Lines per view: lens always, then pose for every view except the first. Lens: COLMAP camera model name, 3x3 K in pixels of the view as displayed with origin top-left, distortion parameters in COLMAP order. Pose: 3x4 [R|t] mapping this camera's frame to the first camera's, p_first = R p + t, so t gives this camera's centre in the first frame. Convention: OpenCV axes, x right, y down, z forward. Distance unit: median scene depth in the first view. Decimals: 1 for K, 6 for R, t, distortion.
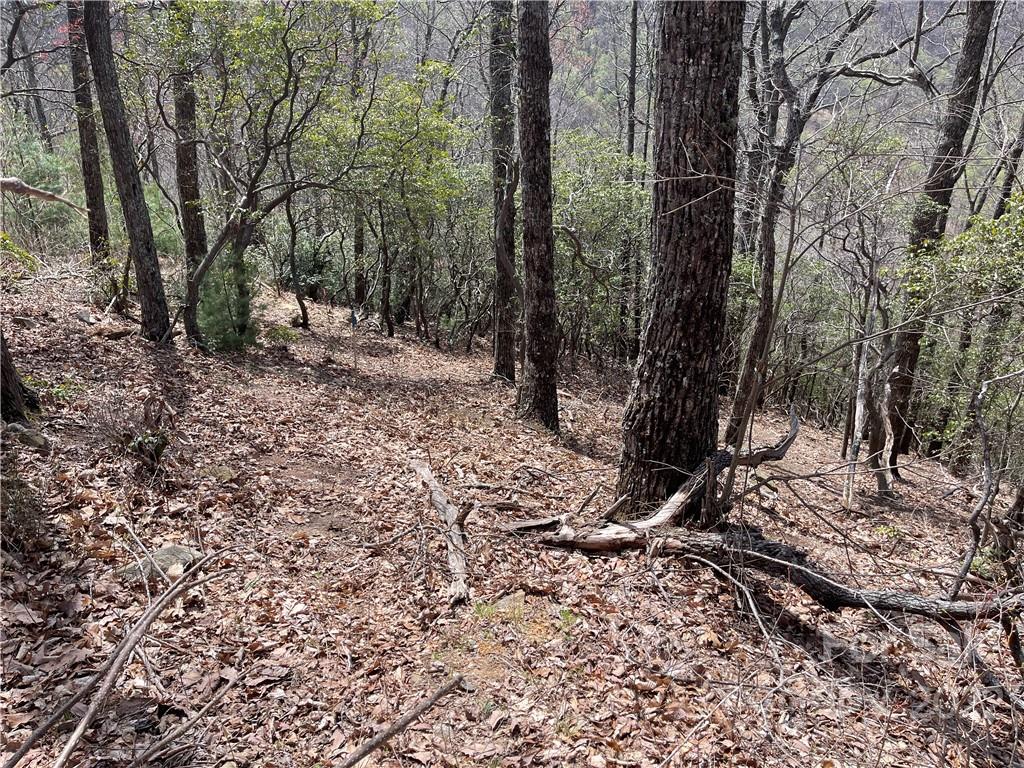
lens RADIAL K [[766.5, 0, 515.1], [0, 766.5, 388.8], [0, 0, 1]] dist [0.065596, -0.092141]
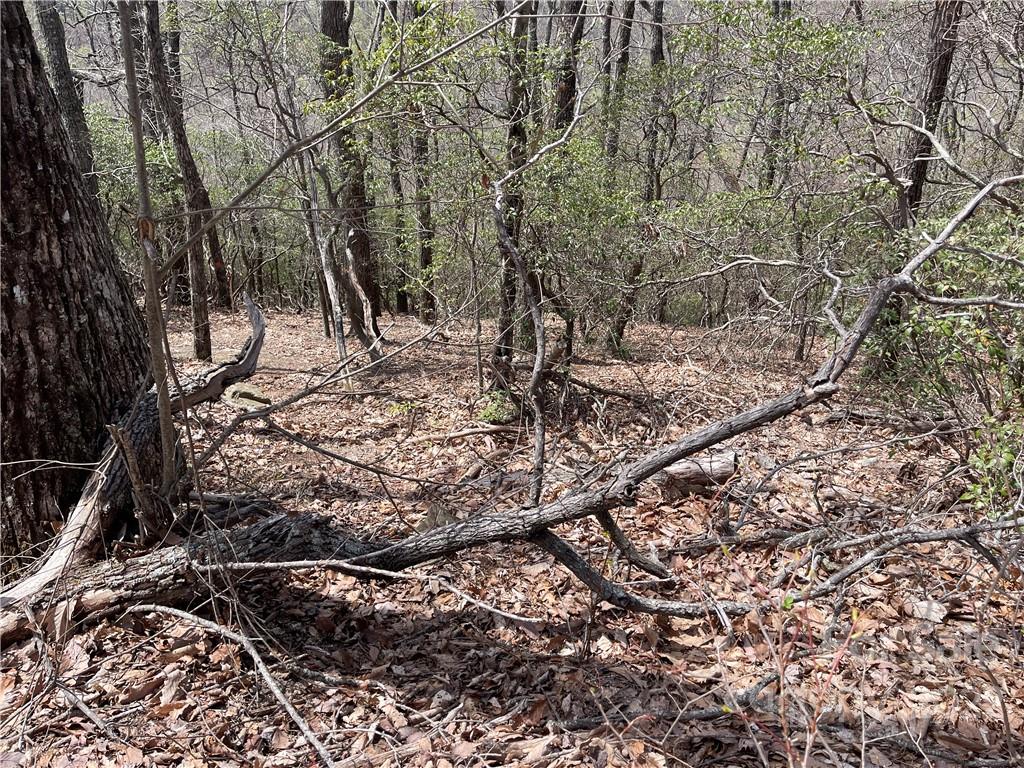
lens RADIAL K [[766.5, 0, 514.4], [0, 766.5, 387.8], [0, 0, 1]] dist [0.065596, -0.092141]
pose [[0.761620, -0.316429, 0.565516, 0.158967], [0.238724, 0.948306, 0.209109, 0.019942], [-0.602450, -0.024259, 0.797788, 0.386128]]
